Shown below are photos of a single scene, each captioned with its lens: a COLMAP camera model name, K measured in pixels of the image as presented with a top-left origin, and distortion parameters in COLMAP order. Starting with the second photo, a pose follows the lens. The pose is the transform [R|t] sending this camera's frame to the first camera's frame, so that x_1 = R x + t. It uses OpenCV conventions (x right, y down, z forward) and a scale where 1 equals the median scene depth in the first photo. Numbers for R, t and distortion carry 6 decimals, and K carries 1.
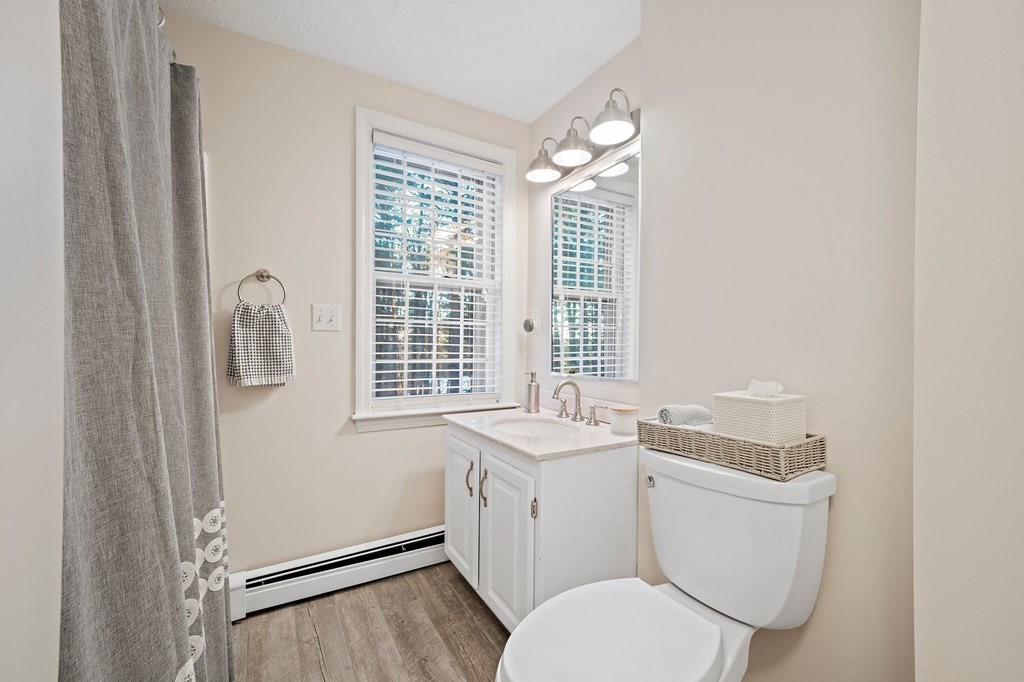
lens RADIAL K [[413.1, 0, 511.9], [0, 413.1, 343.7], [0, 0, 1]] dist [0.001231, 0.000037]
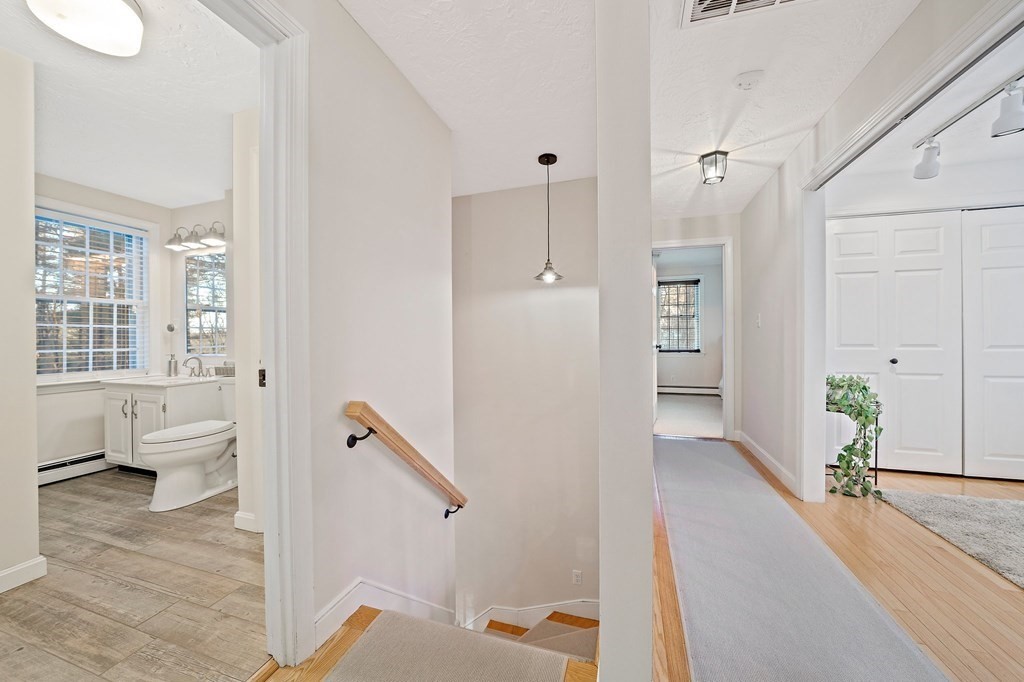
lens RADIAL K [[363.2, 0, 514.8], [0, 363.2, 339.2], [0, 0, 1]] dist [-0.017703, 0.001538]
pose [[0.739091, -0.013938, 0.673462, 0.104927], [0.008220, 0.999898, 0.011673, -0.003191], [-0.673556, -0.003091, 0.739130, -1.179536]]
